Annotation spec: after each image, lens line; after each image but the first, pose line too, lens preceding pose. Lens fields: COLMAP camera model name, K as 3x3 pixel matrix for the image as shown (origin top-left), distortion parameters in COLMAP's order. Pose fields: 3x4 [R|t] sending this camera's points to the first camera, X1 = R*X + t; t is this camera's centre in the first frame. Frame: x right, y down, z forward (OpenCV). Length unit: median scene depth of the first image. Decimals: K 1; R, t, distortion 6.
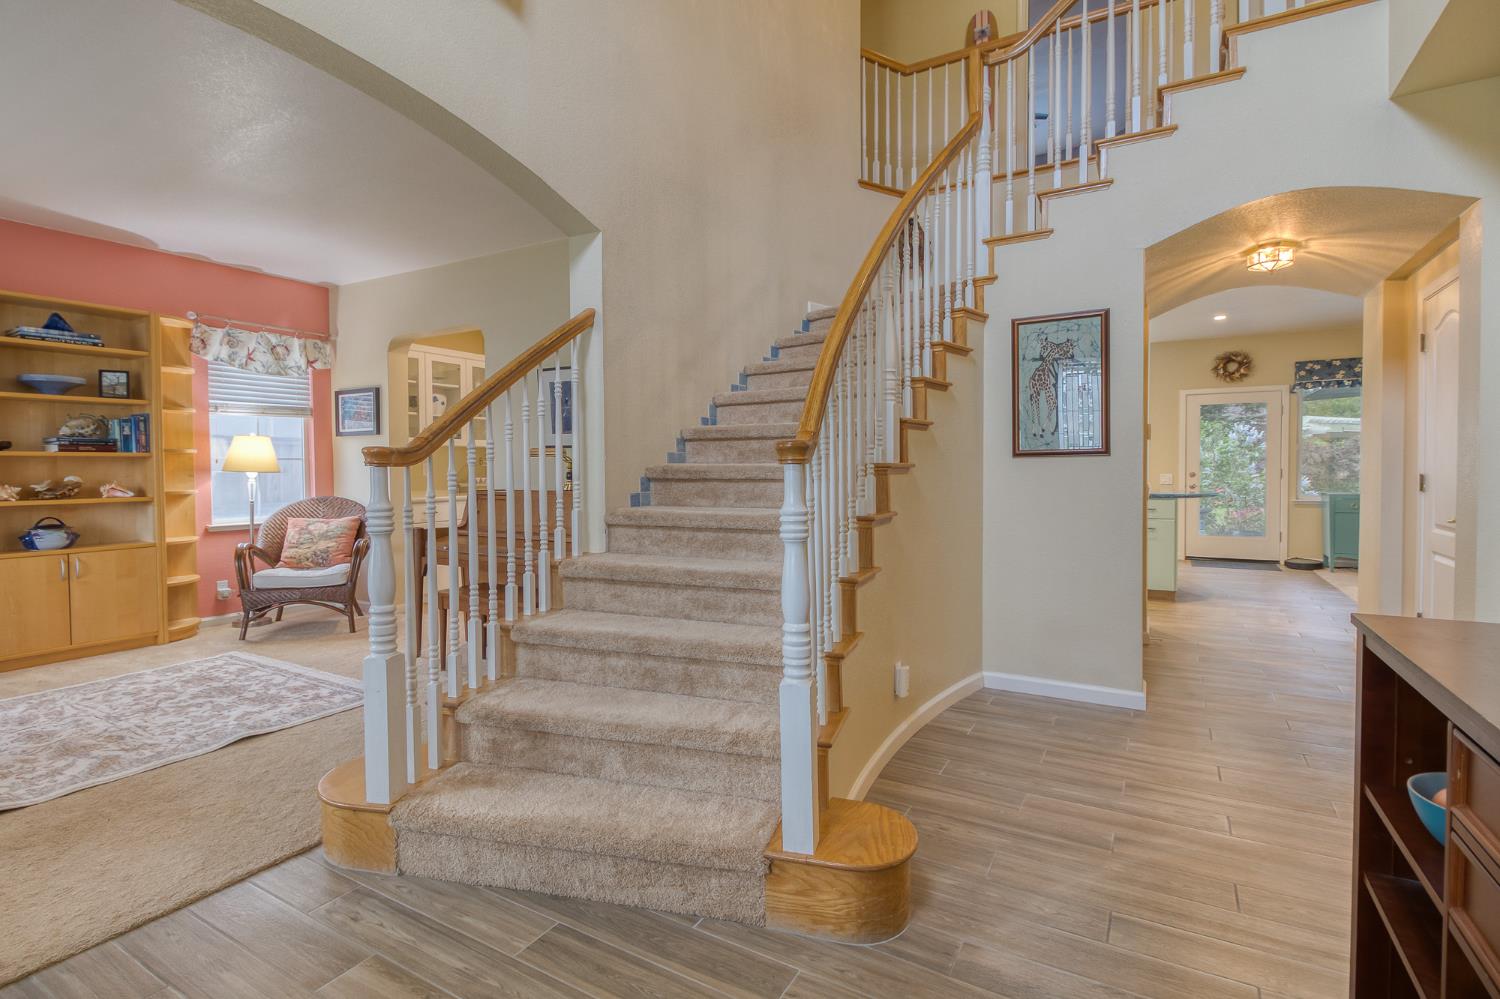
lens RADIAL K [[701.0, 0, 750.0], [0, 701.0, 499.5], [0, 0, 1]] dist [0.001811, 0.000012]
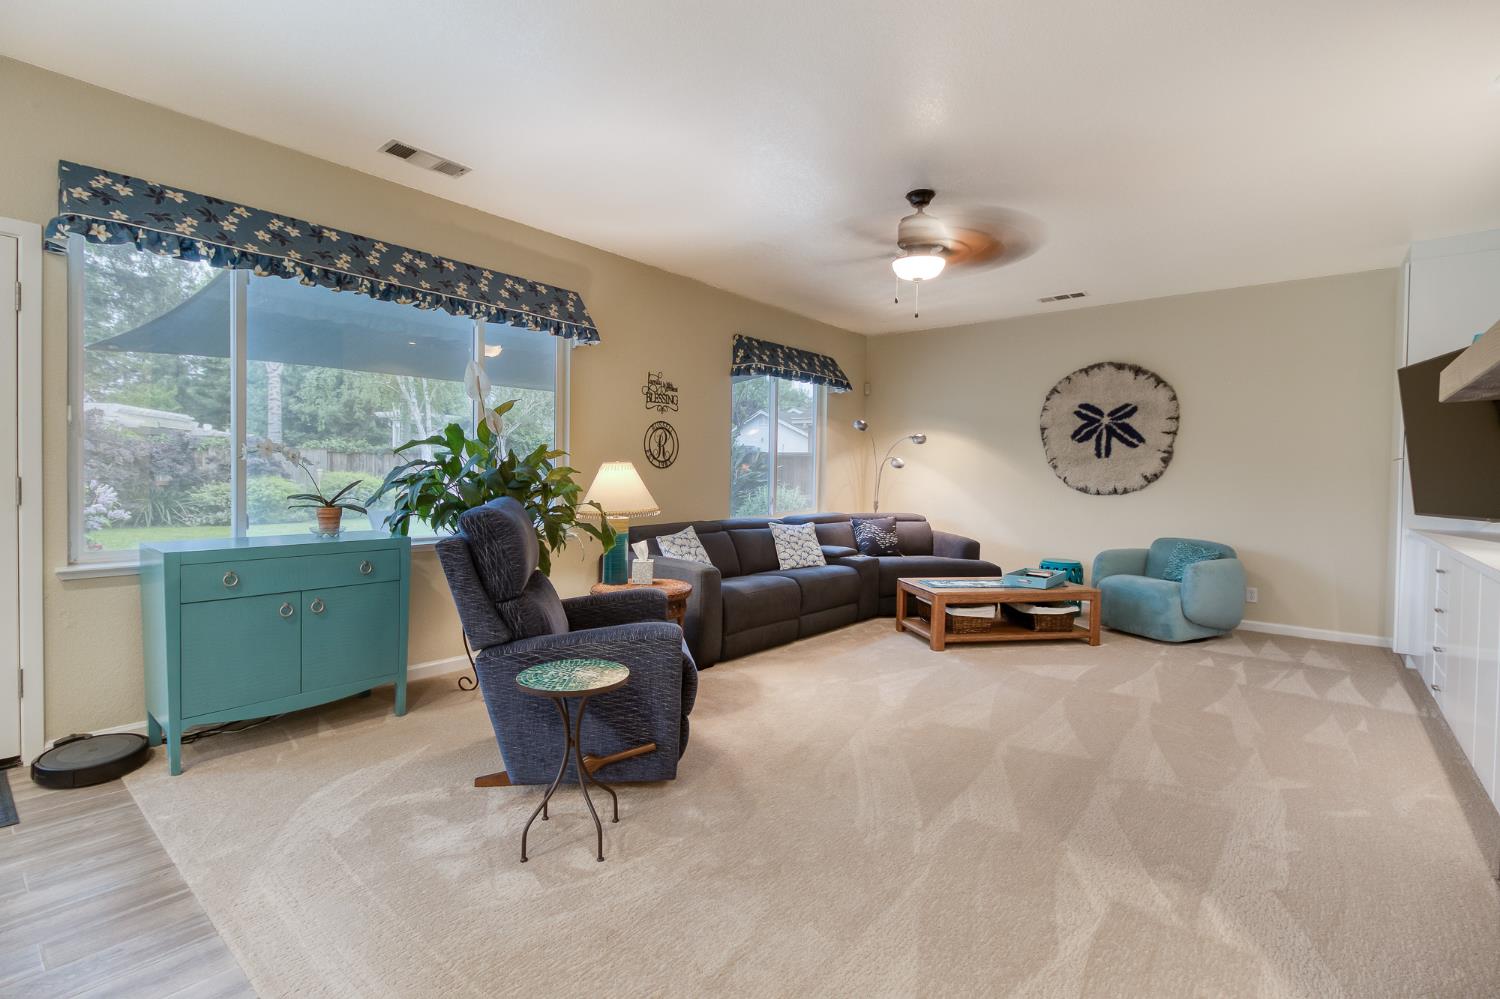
lens RADIAL K [[696.0, 0, 750.0], [0, 696.0, 499.5], [0, 0, 1]] dist [-0.027070, -0.000522]
pose [[0.151282, -0.012196, 0.988415, 0.512607], [0.013337, 0.999858, 0.010296, -0.031779], [-0.988401, 0.011625, 0.151423, 0.632458]]
